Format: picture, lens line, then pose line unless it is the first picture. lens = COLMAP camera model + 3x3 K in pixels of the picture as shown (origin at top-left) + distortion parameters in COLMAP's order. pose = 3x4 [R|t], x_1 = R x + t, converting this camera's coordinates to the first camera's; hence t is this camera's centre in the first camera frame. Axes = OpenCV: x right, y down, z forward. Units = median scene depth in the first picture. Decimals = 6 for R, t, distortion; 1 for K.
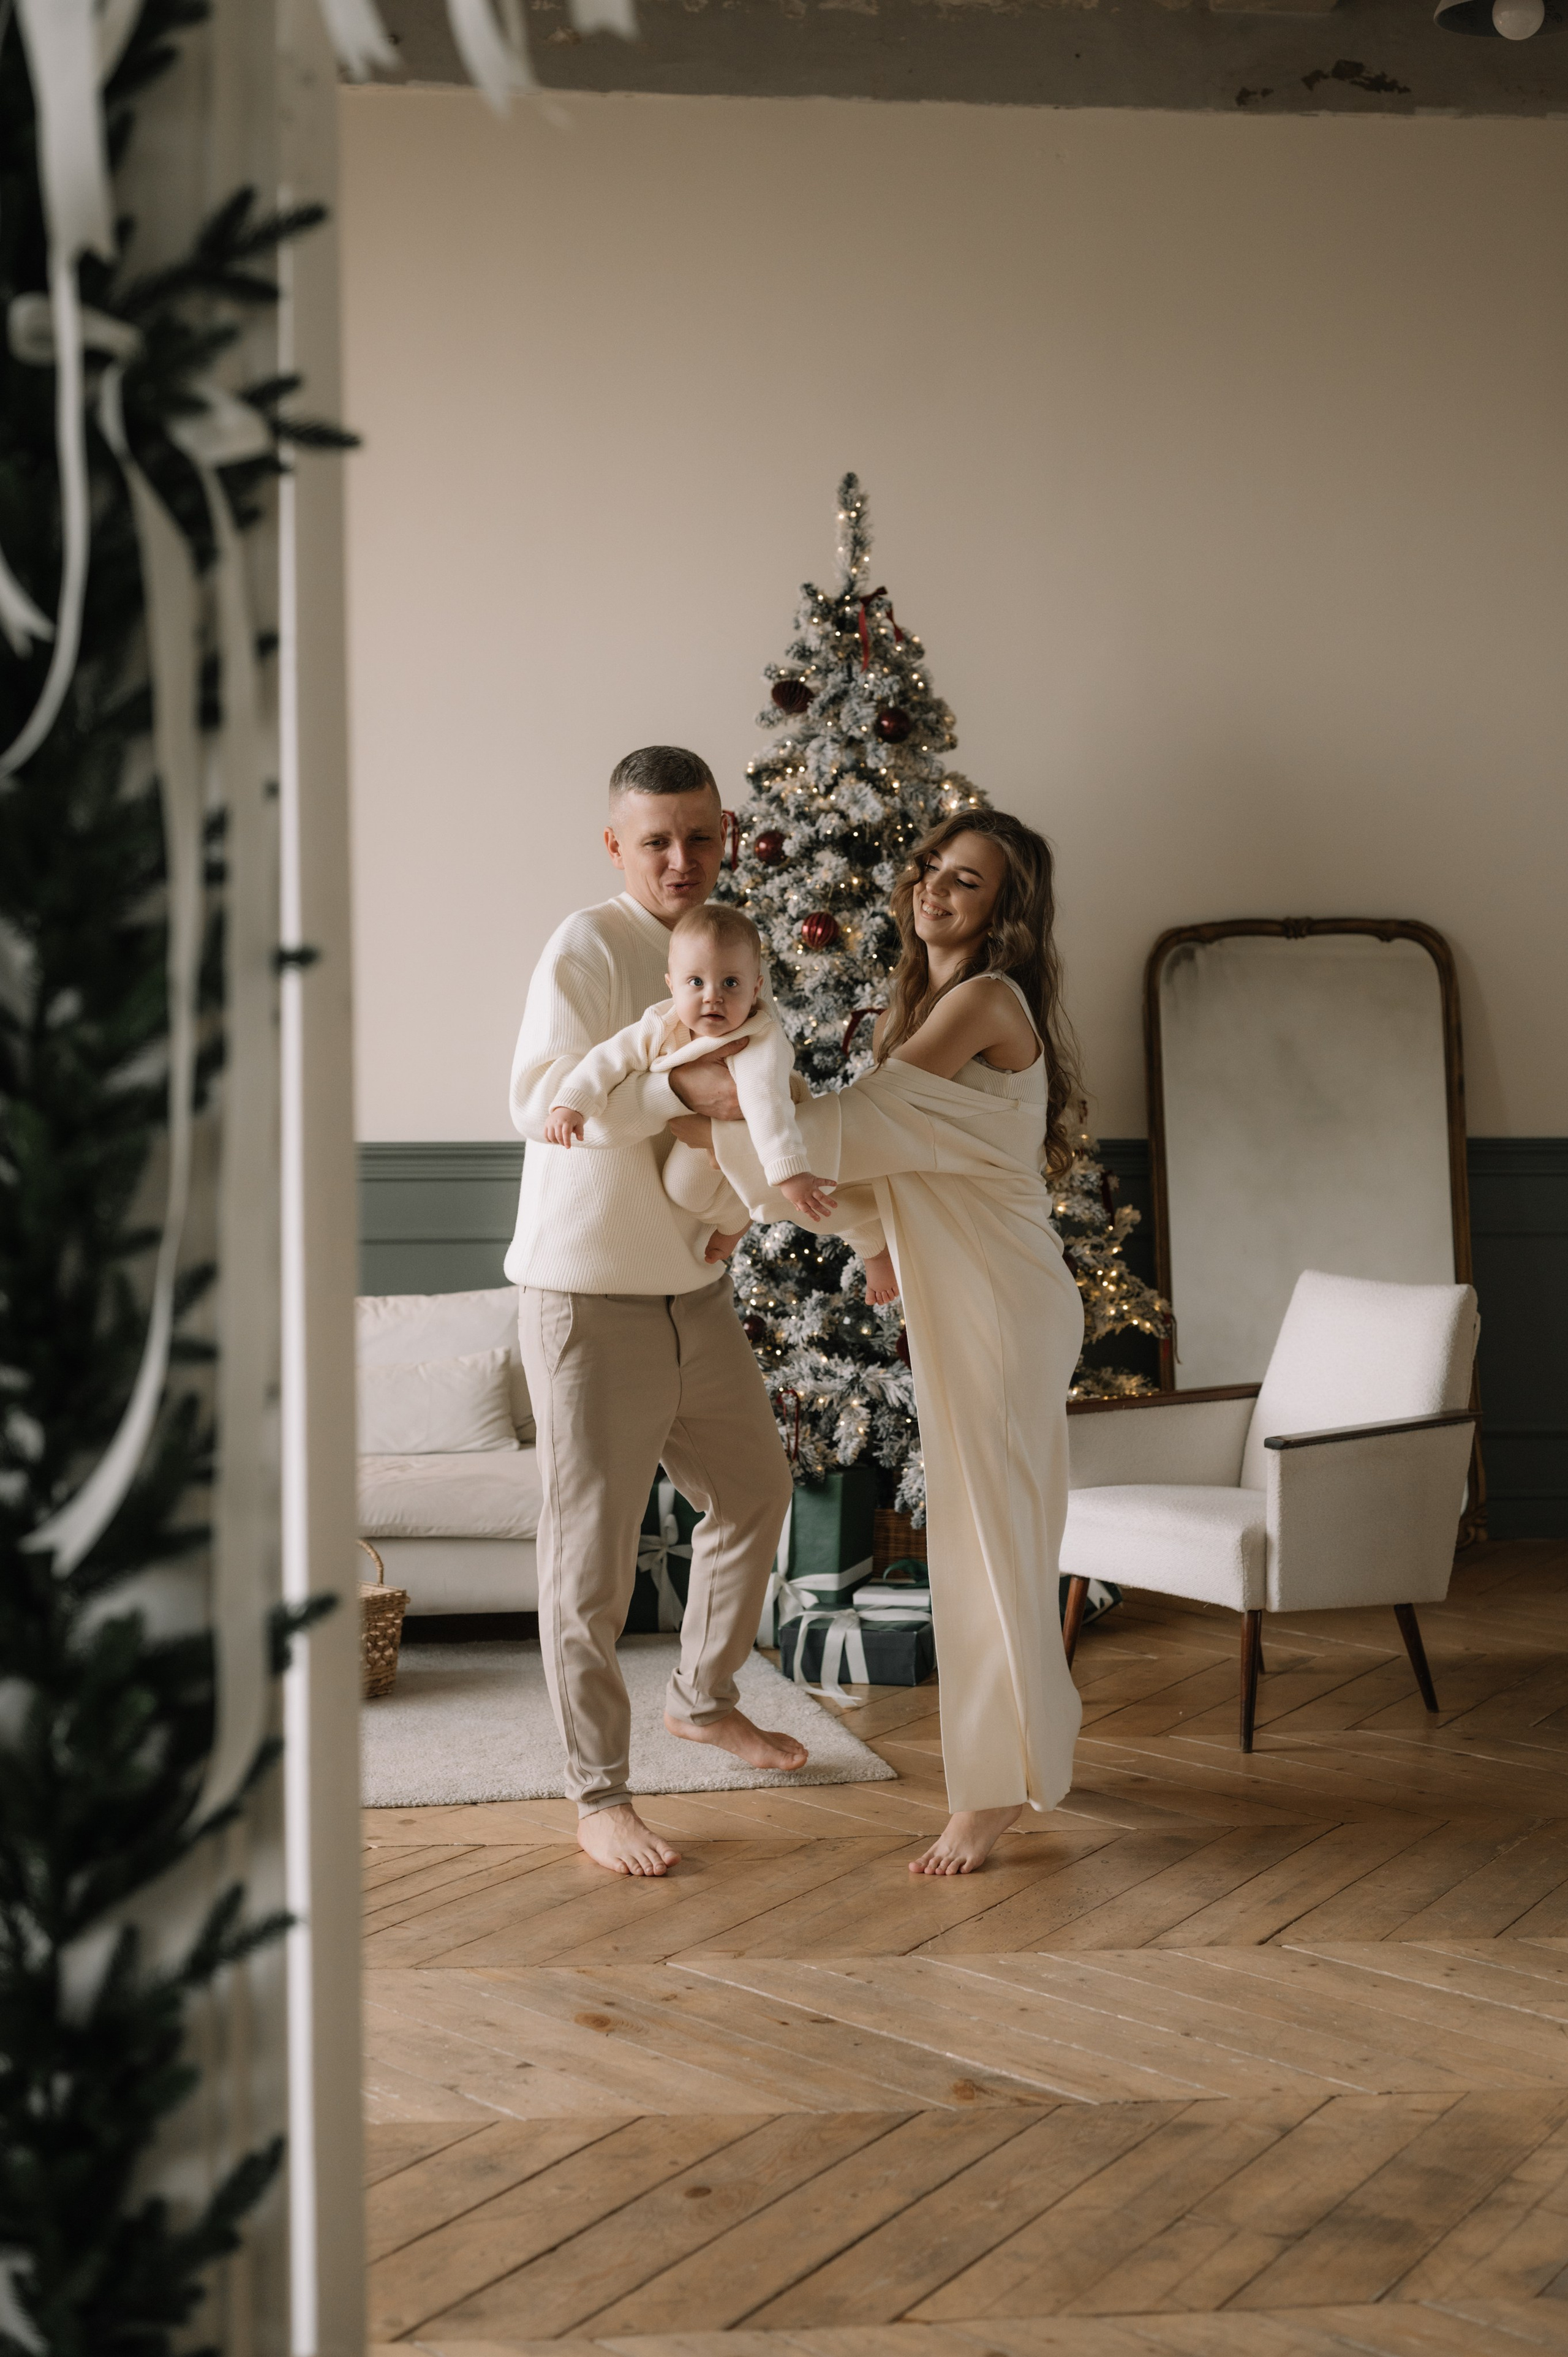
lens RADIAL K [[3435.9, 0, 777.2], [0, 3435.9, 1152.3], [0, 0, 1]] dist [0.014297, 0.000000]
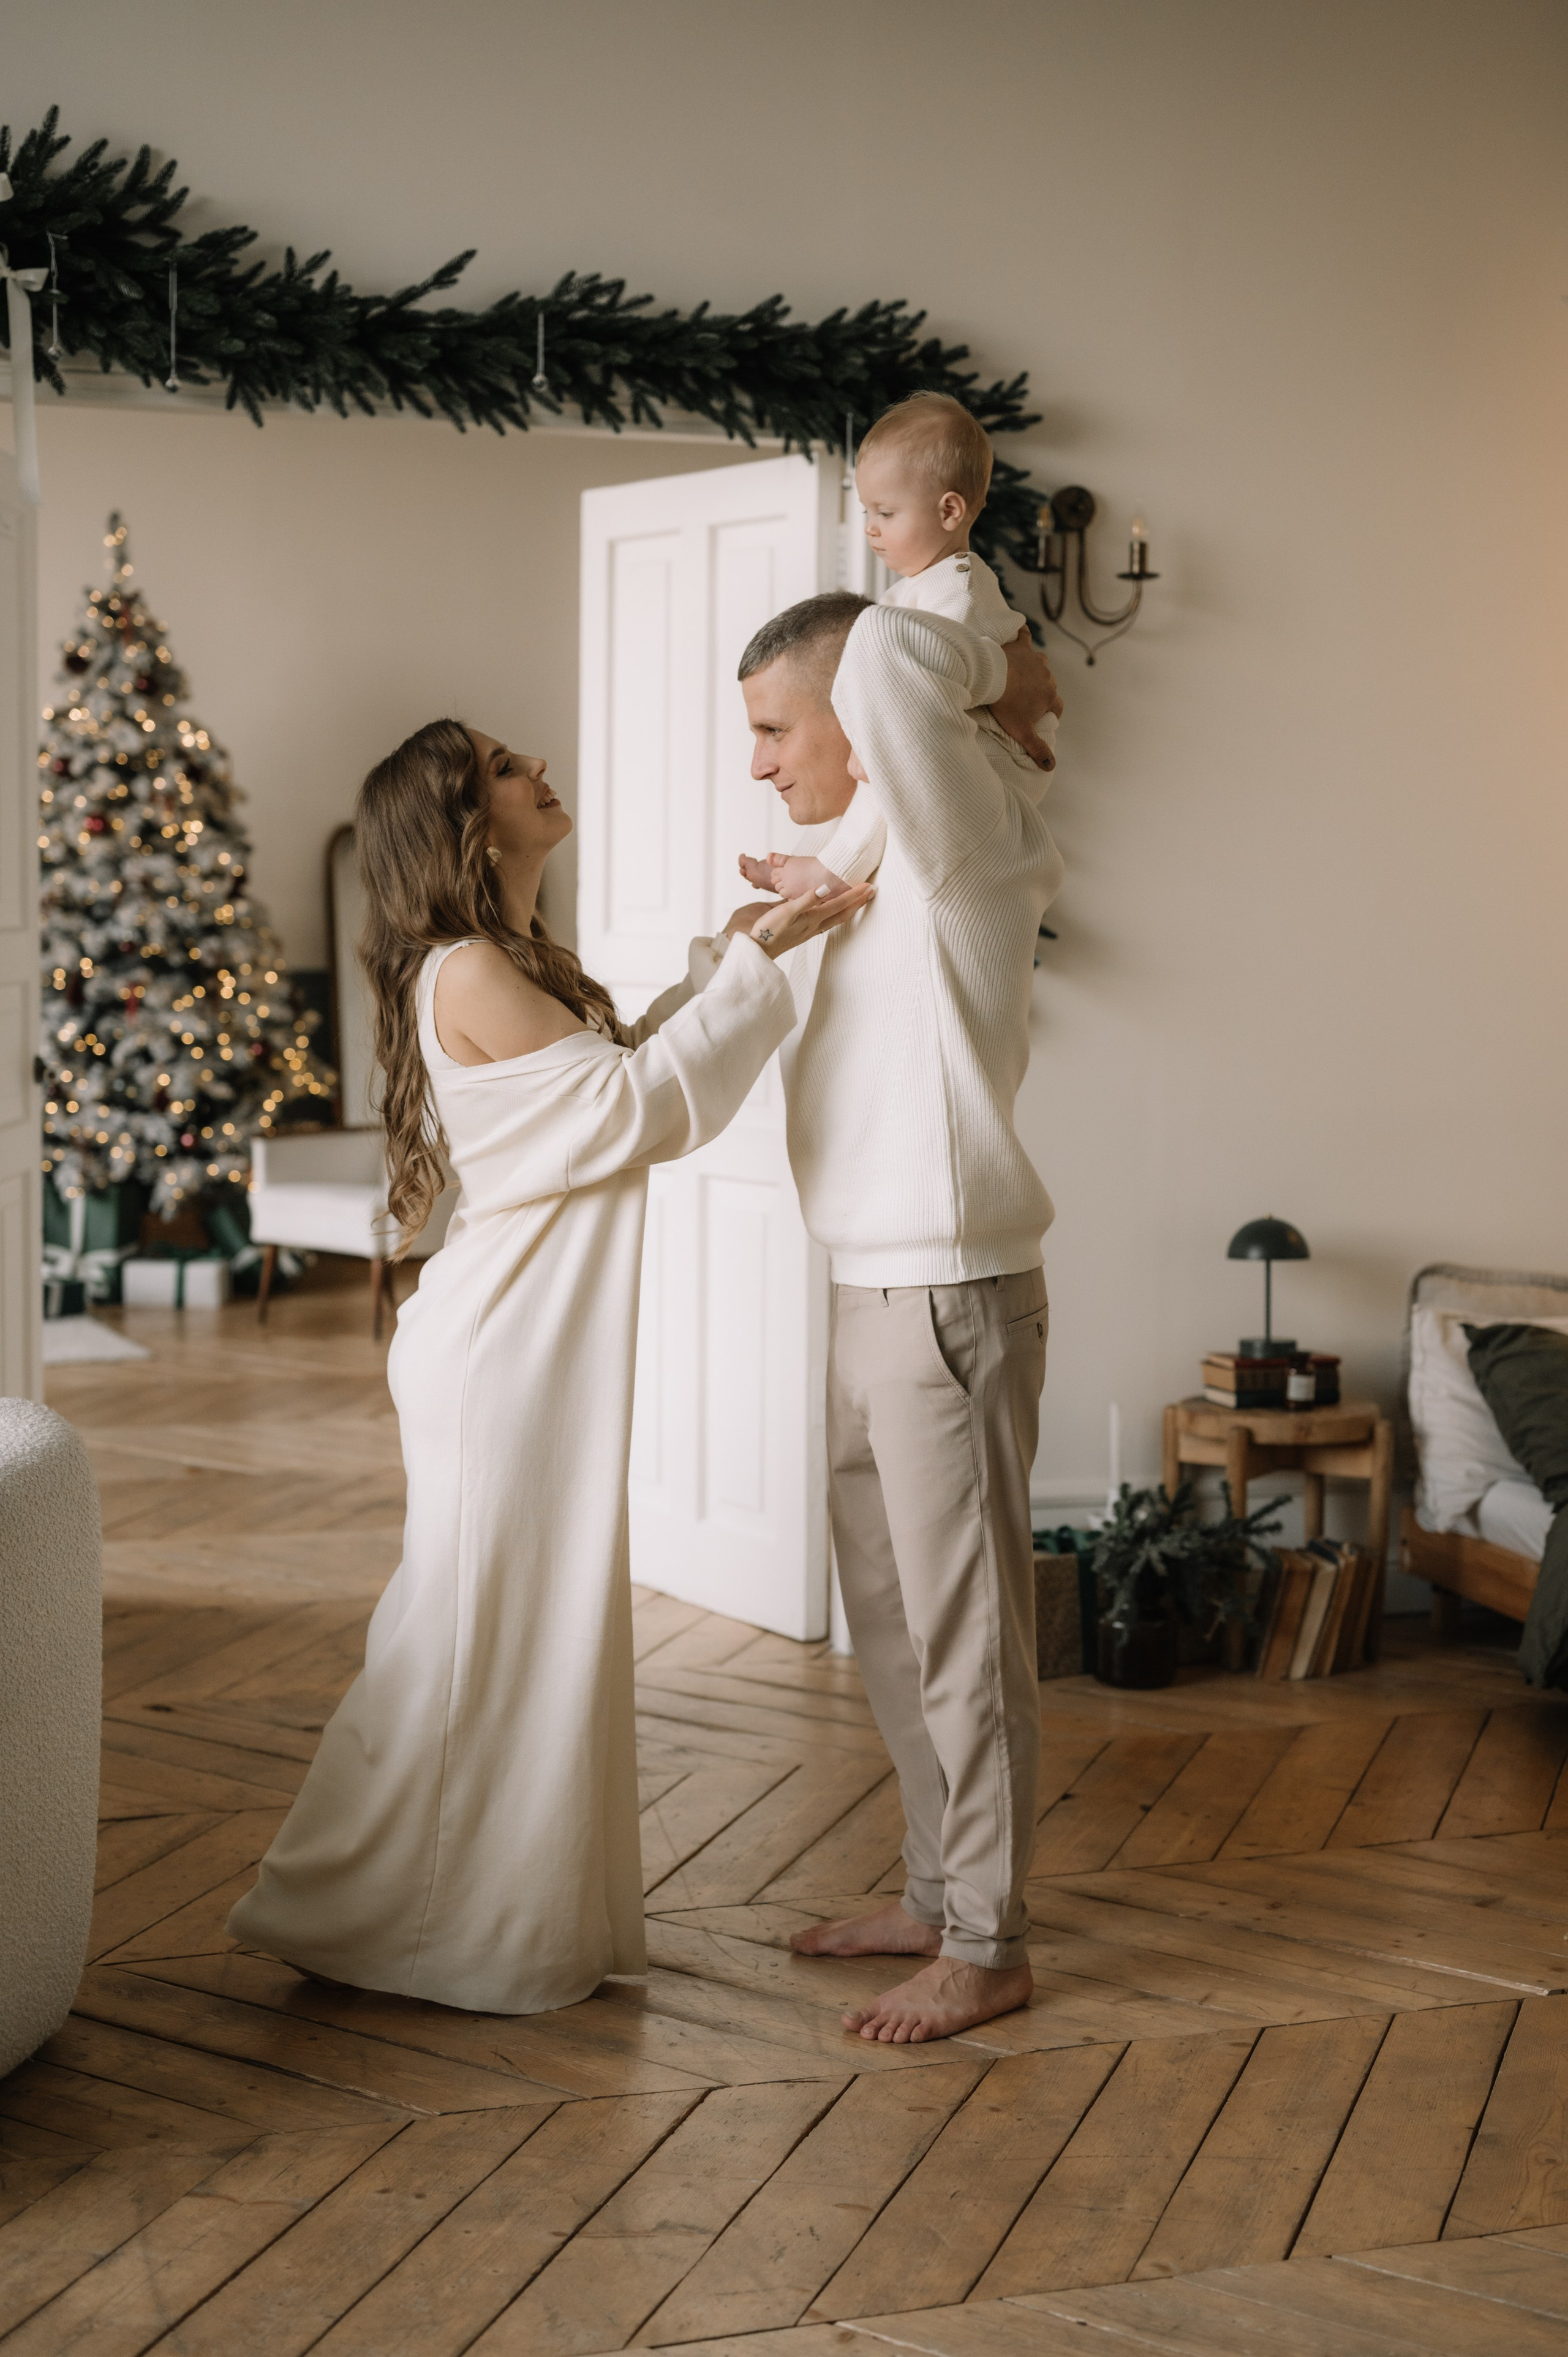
lens RADIAL K [[3435.9, 0, 793.1], [0, 3435.9, 1176.1], [0, 0, 1]] dist [0.014297, 0.000000]
pose [[0.977148, -0.009790, 0.212335, -0.013149], [0.000685, 0.999079, 0.042909, 0.028776], [-0.212560, -0.041783, 0.976254, -0.628827]]
